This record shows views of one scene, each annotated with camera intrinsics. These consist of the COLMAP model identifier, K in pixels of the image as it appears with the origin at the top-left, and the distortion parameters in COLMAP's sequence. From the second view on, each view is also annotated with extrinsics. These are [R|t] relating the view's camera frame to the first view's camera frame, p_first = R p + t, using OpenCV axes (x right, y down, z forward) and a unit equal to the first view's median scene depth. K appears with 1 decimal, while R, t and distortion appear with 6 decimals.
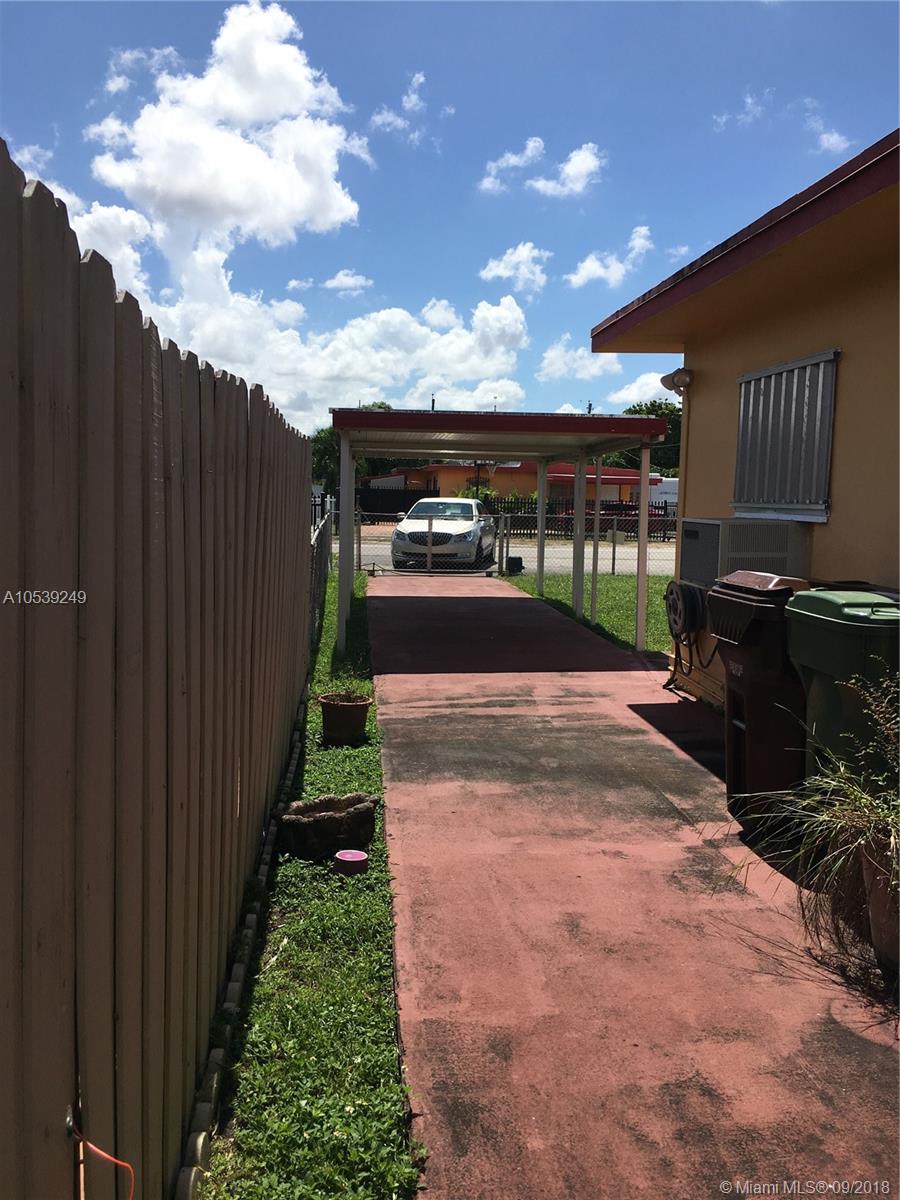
lens RADIAL K [[1024.7, 0, 450.2], [0, 1024.7, 597.6], [0, 0, 1]] dist [-0.007395, -0.006786]
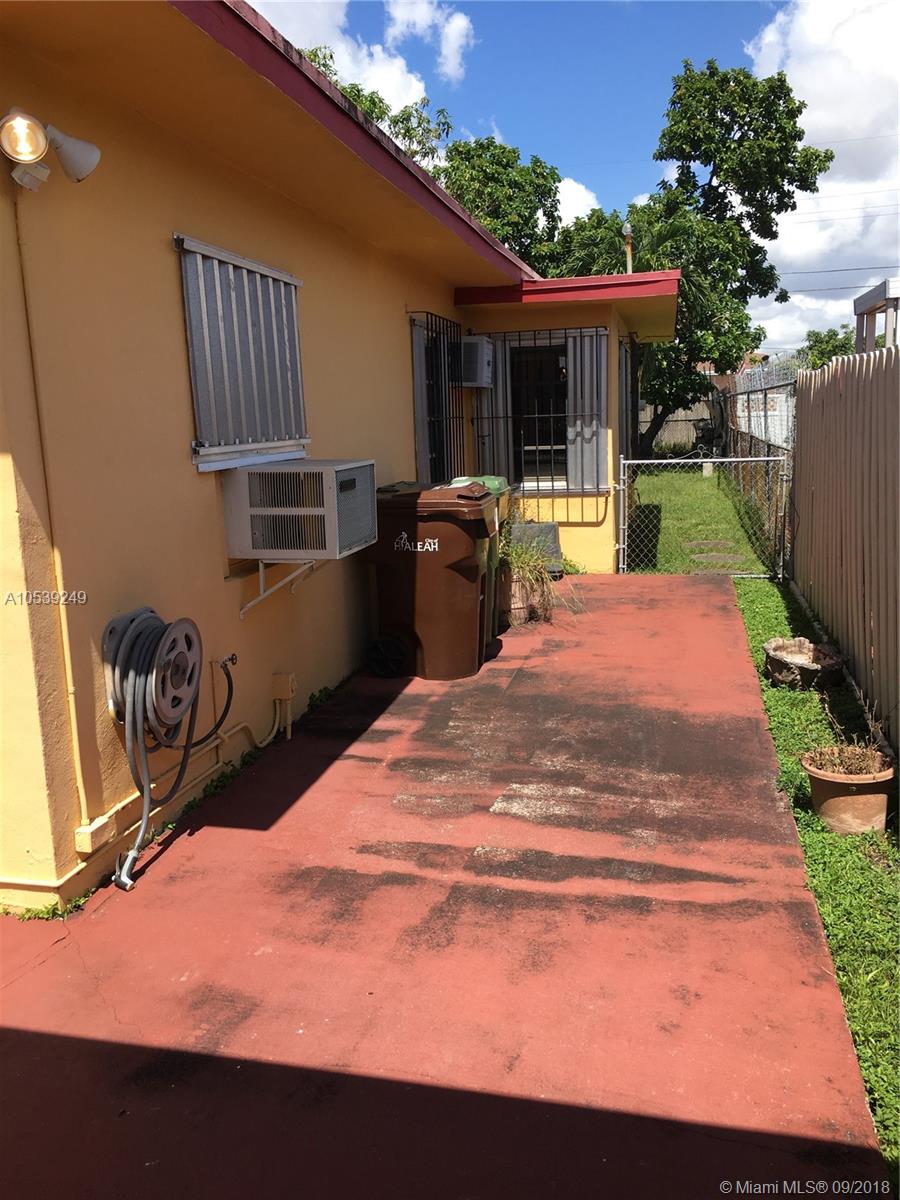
lens RADIAL K [[1024.7, 0, 450.1], [0, 1024.7, 598.5], [0, 0, 1]] dist [-0.007395, -0.006786]
pose [[-0.951167, -0.028228, 0.307383, -0.082024], [0.059900, 0.960001, 0.273515, -0.227723], [-0.302809, 0.278570, -0.911430, 2.128715]]
